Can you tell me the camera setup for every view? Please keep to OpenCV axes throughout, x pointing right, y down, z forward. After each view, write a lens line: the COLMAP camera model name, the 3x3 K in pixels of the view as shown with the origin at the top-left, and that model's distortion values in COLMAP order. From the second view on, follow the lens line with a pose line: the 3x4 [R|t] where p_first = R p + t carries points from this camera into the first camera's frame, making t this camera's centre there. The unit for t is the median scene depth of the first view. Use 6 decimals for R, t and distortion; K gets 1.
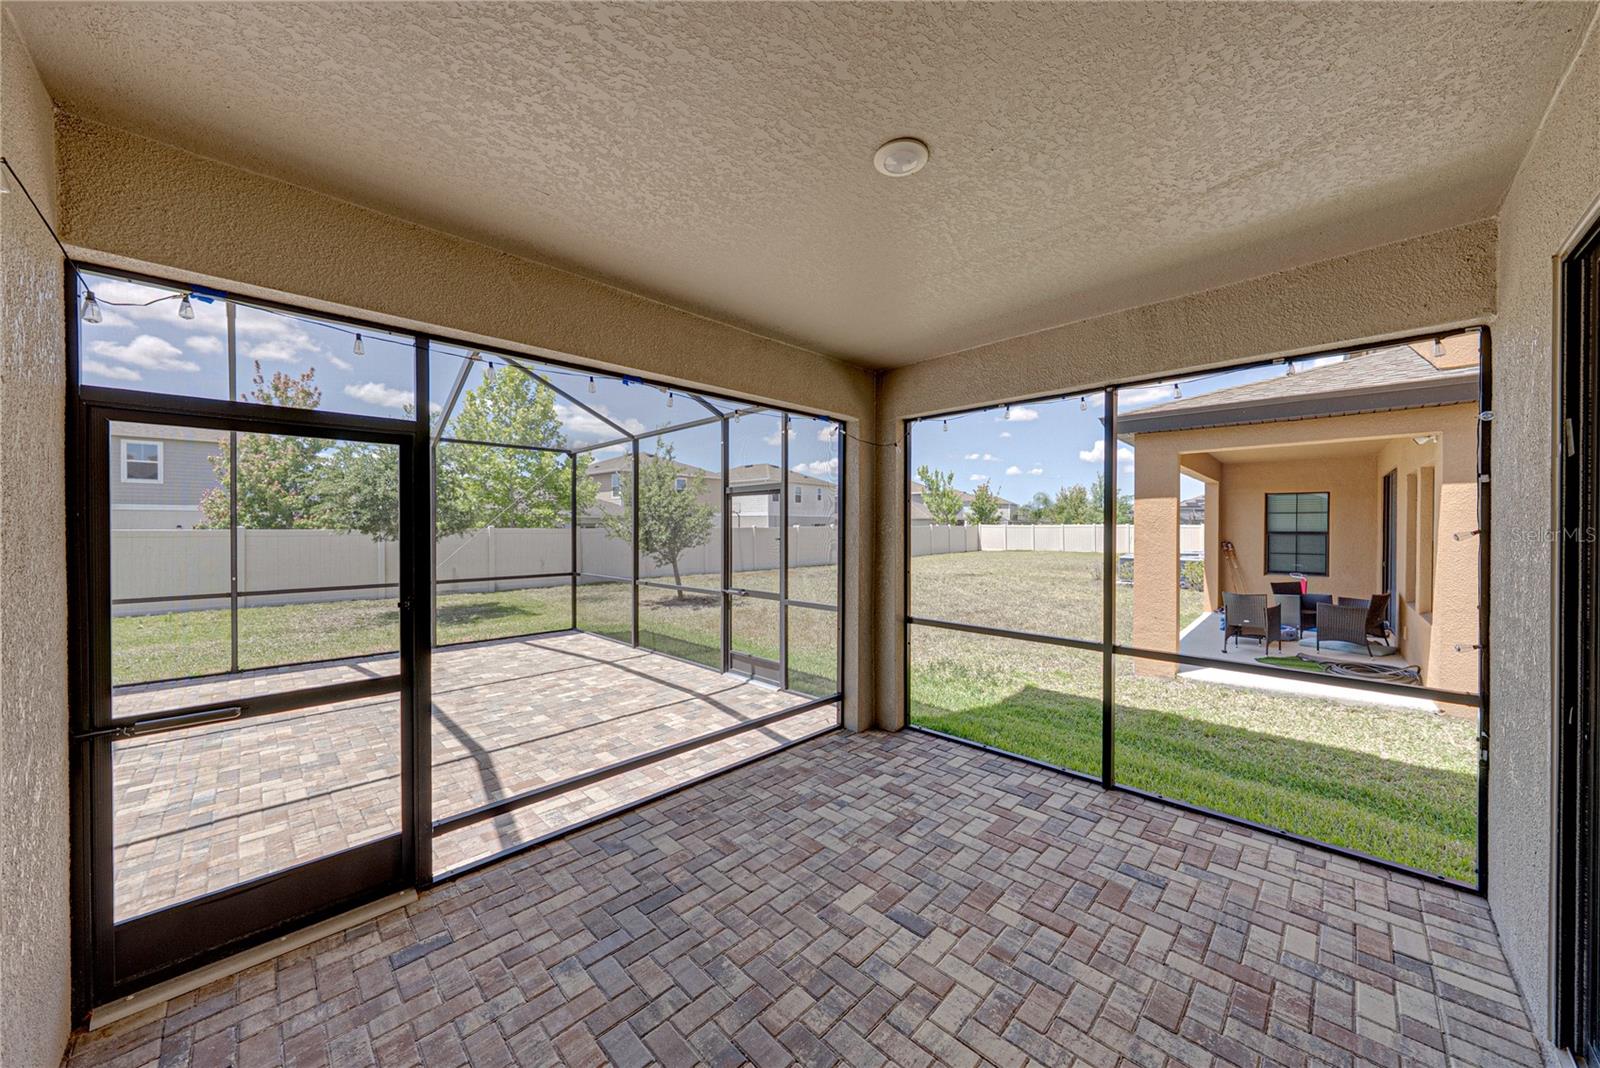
lens RADIAL K [[555.7, 0, 802.3], [0, 555.7, 529.2], [0, 0, 1]] dist [-0.000751, 0.000011]
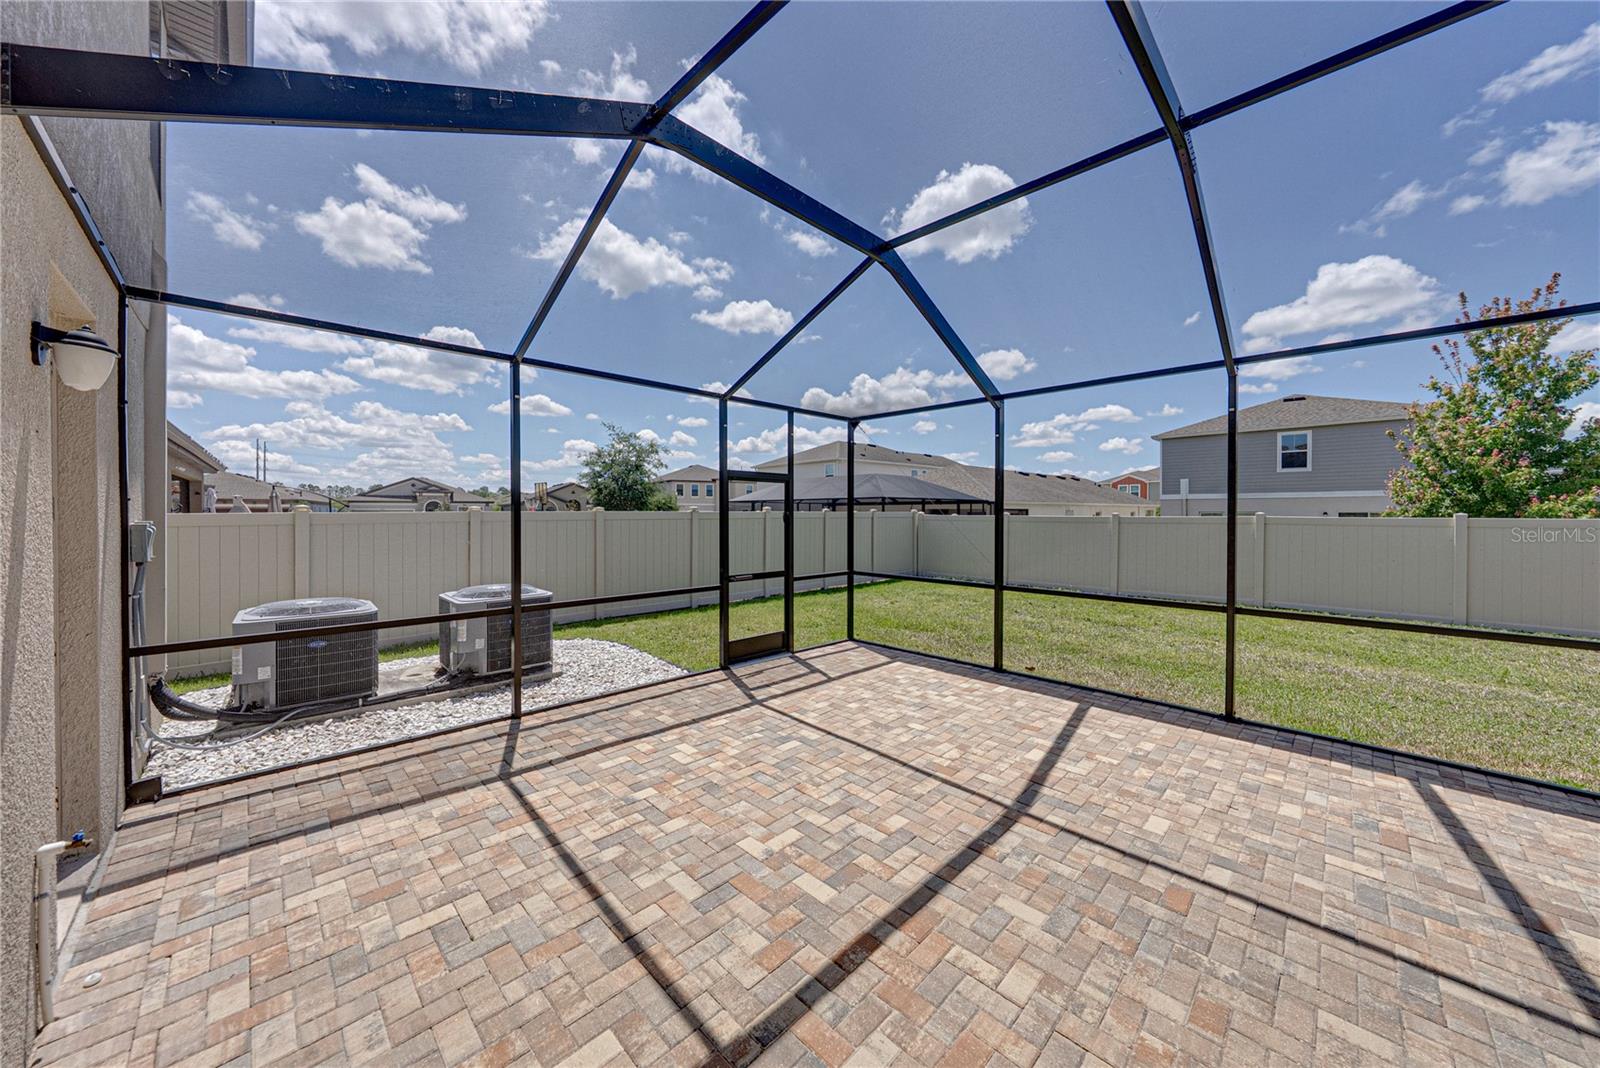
lens RADIAL K [[553.2, 0, 801.9], [0, 553.2, 517.2], [0, 0, 1]] dist [-0.001818, 0.000064]
pose [[0.006939, 0.007711, -0.999946, -0.899953], [-0.006144, 0.999952, 0.007668, -0.001059], [0.999957, 0.006091, 0.006986, 0.388233]]
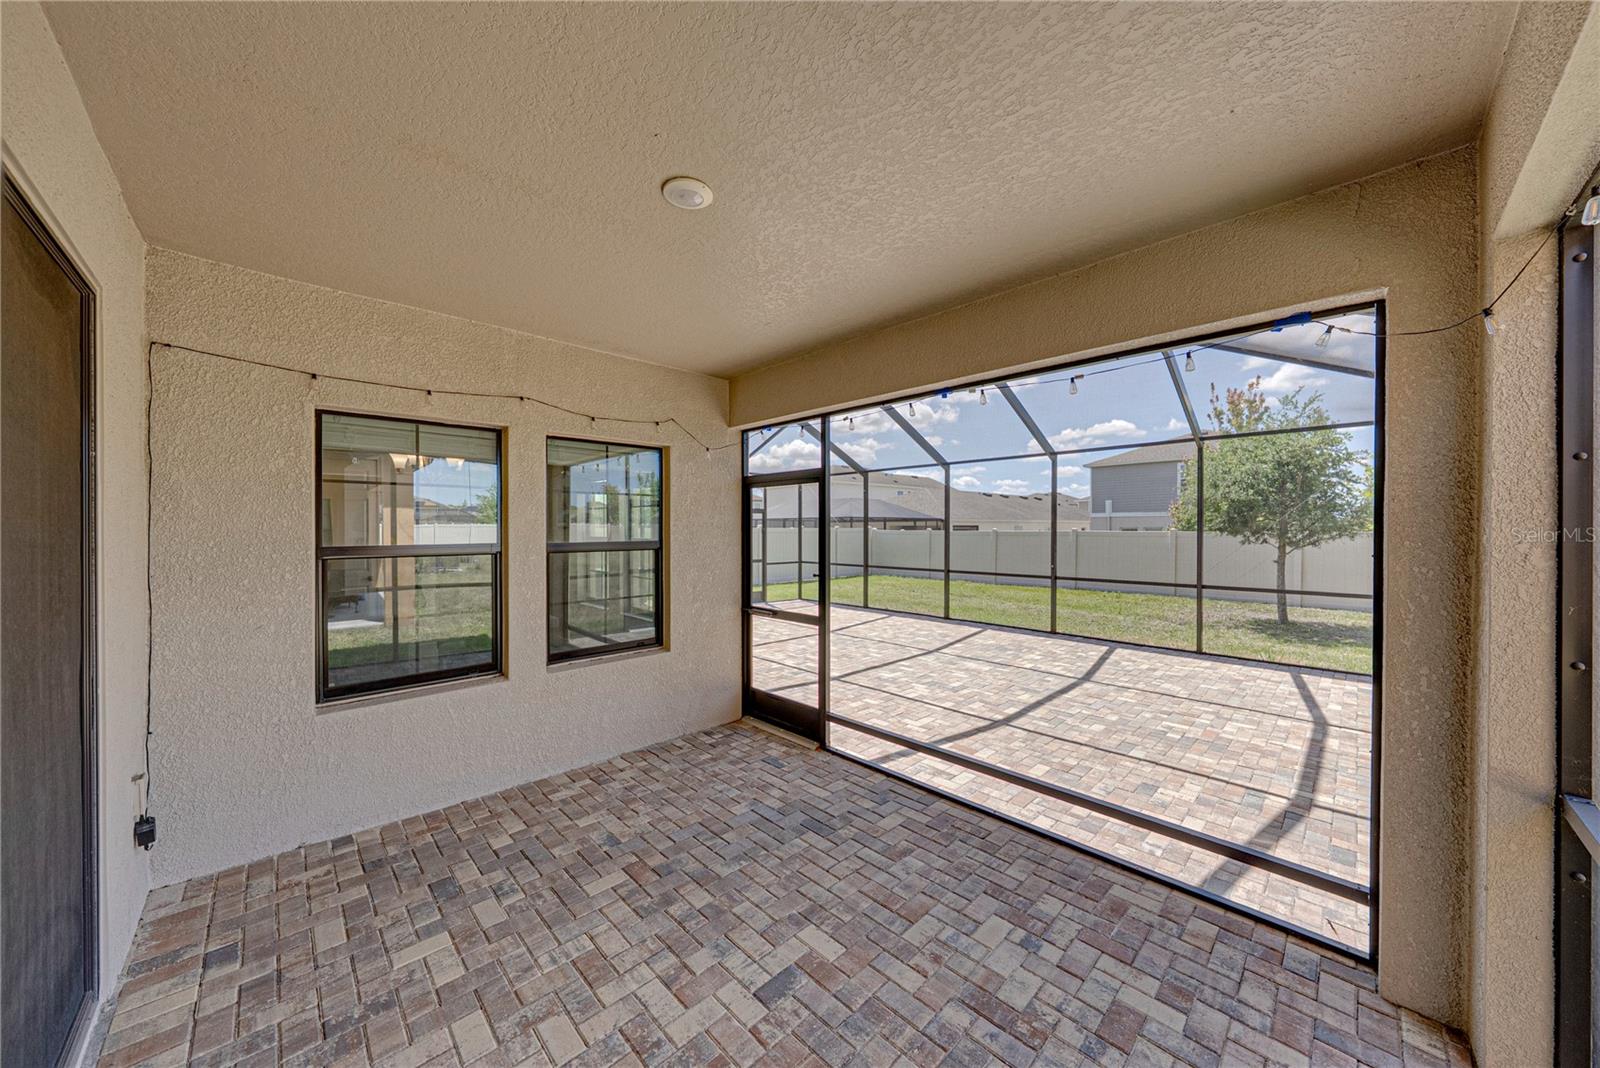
lens RADIAL K [[549.2, 0, 800.0], [0, 549.2, 534.0], [0, 0, 1]] dist [-0.000553, 0.000117]
pose [[-0.012478, 0.010513, -0.999867, 0.619864], [-0.004577, 0.999934, 0.010571, -0.008044], [0.999912, 0.004708, -0.012429, 0.613201]]
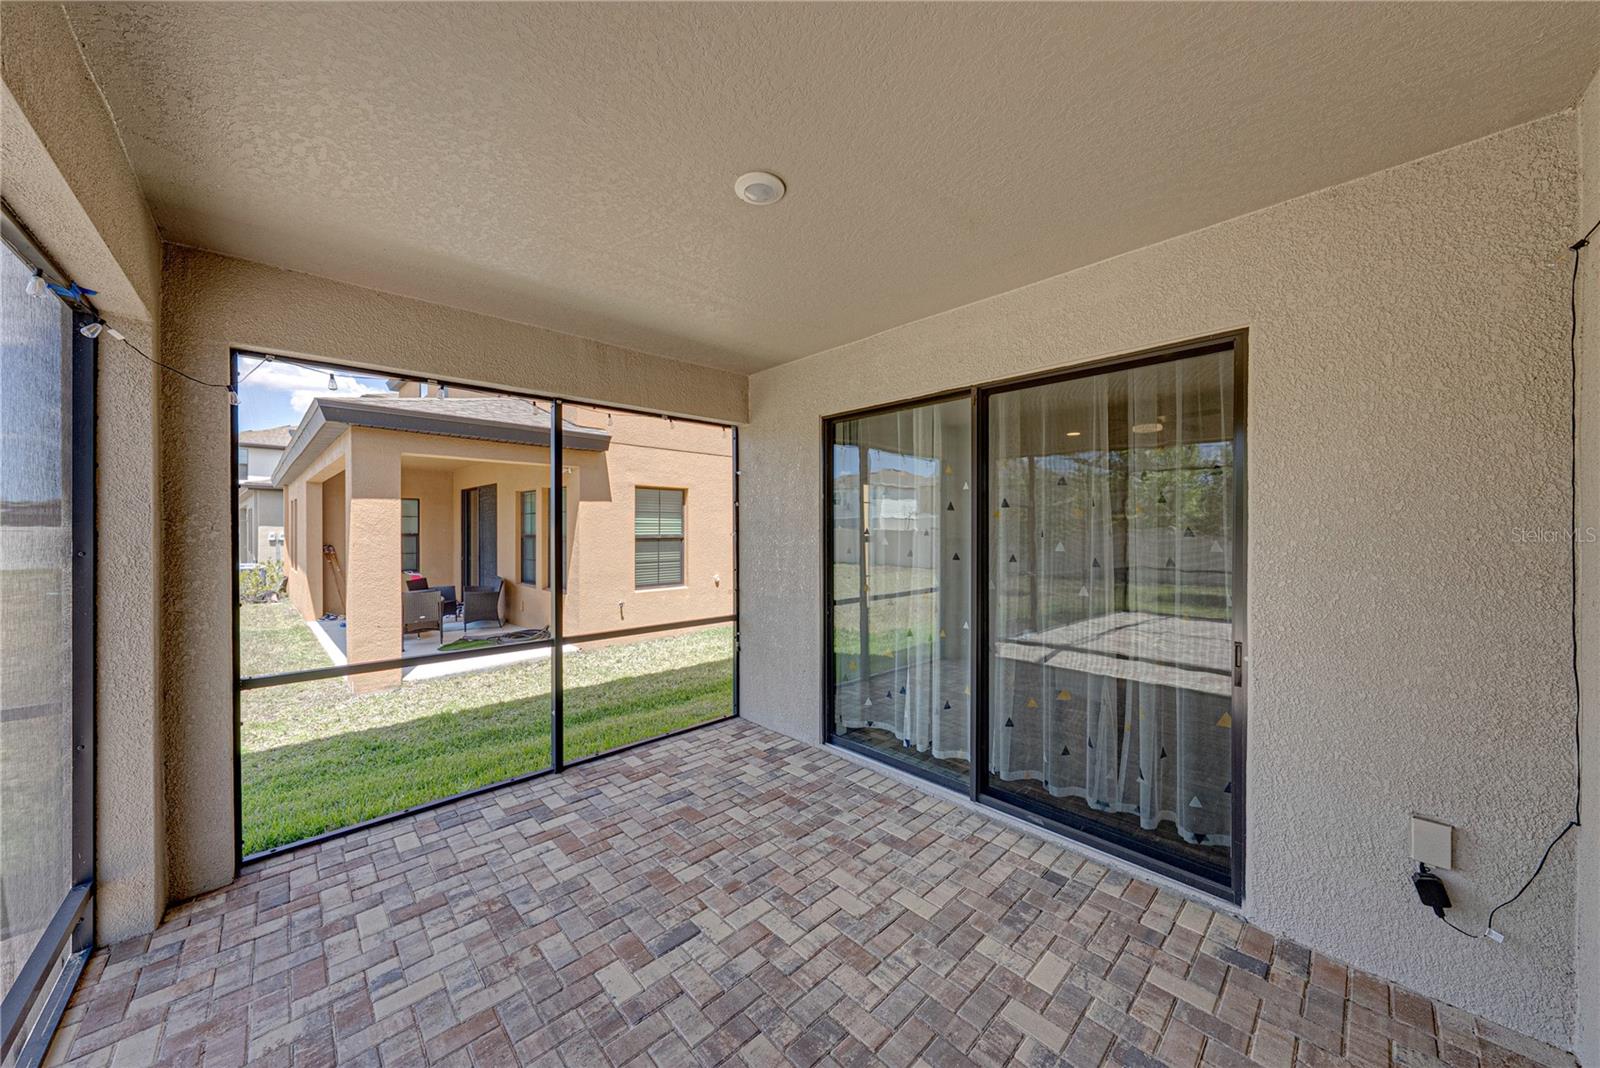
lens RADIAL K [[550.6, 0, 798.7], [0, 550.6, 525.6], [0, 0, 1]] dist [-0.000929, 0.000106]
pose [[0.030370, 0.006425, 0.999518, -0.446557], [0.005190, 0.999965, -0.006585, -0.000161], [-0.999525, 0.005388, 0.030335, 0.445199]]
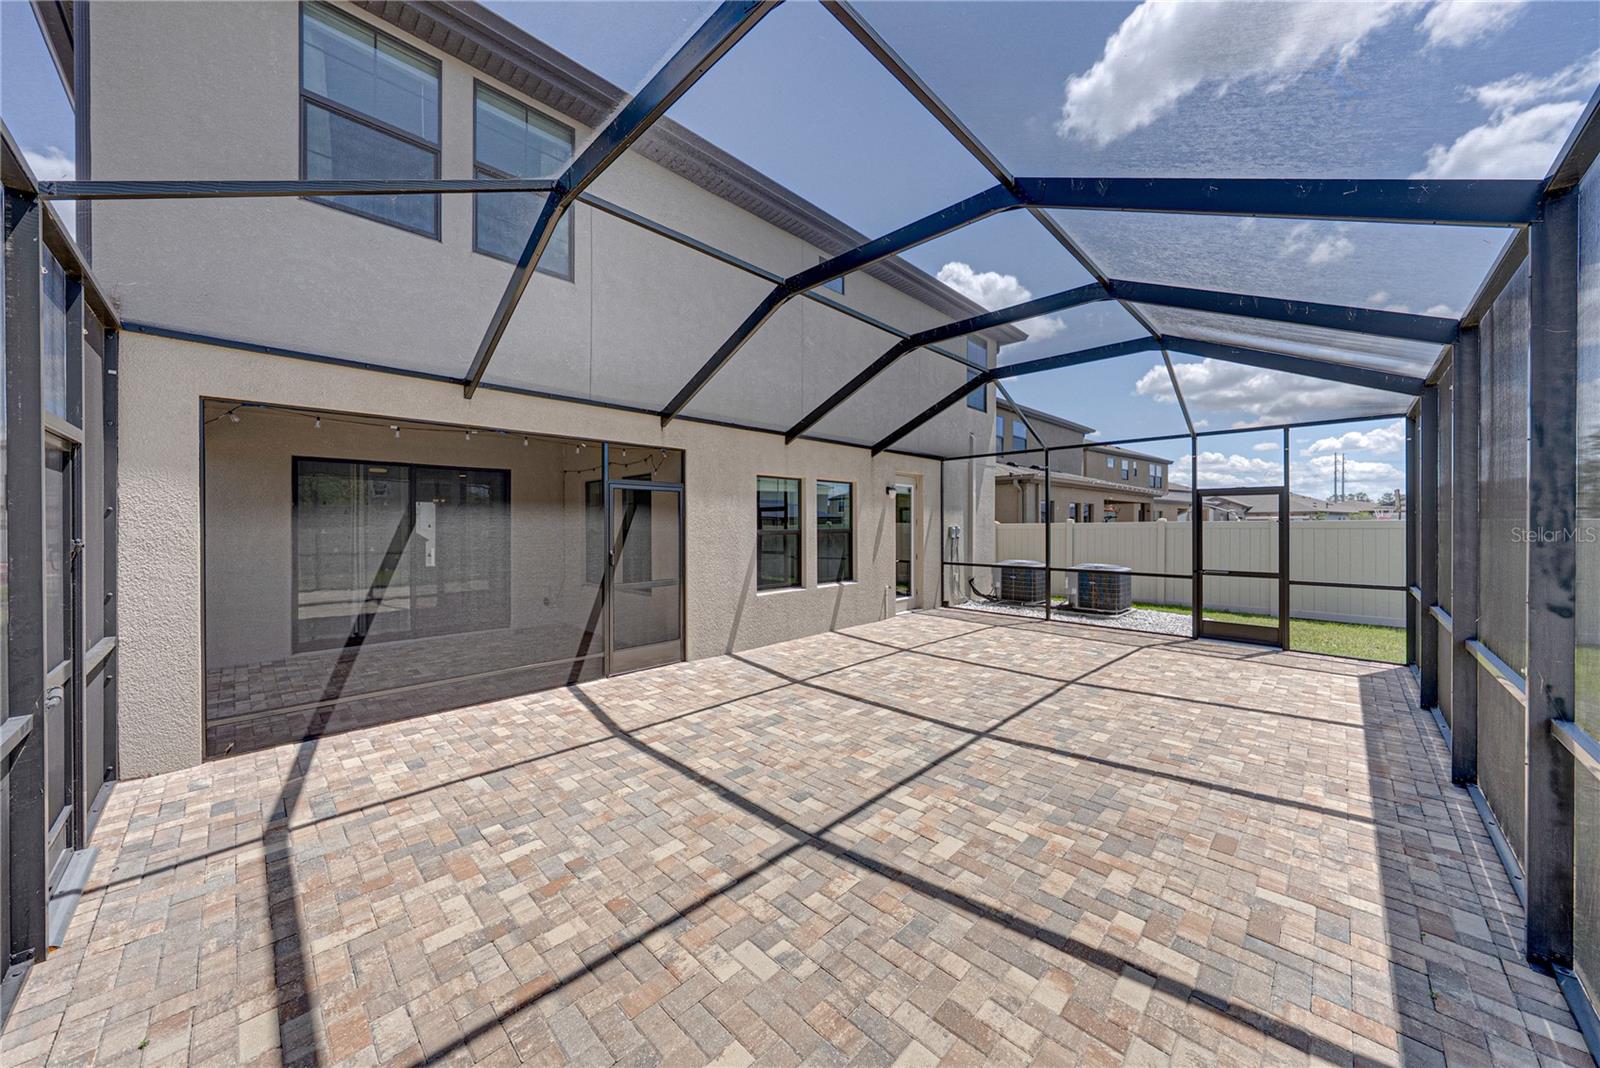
lens RADIAL K [[547.1, 0, 808.5], [0, 547.1, 527.5], [0, 0, 1]] dist [-0.002791, -0.000337]
pose [[-0.999759, 0.003834, -0.021632, -0.966289], [0.003640, 0.999953, 0.009020, 0.000282], [0.021665, 0.008939, -0.999725, 2.152450]]
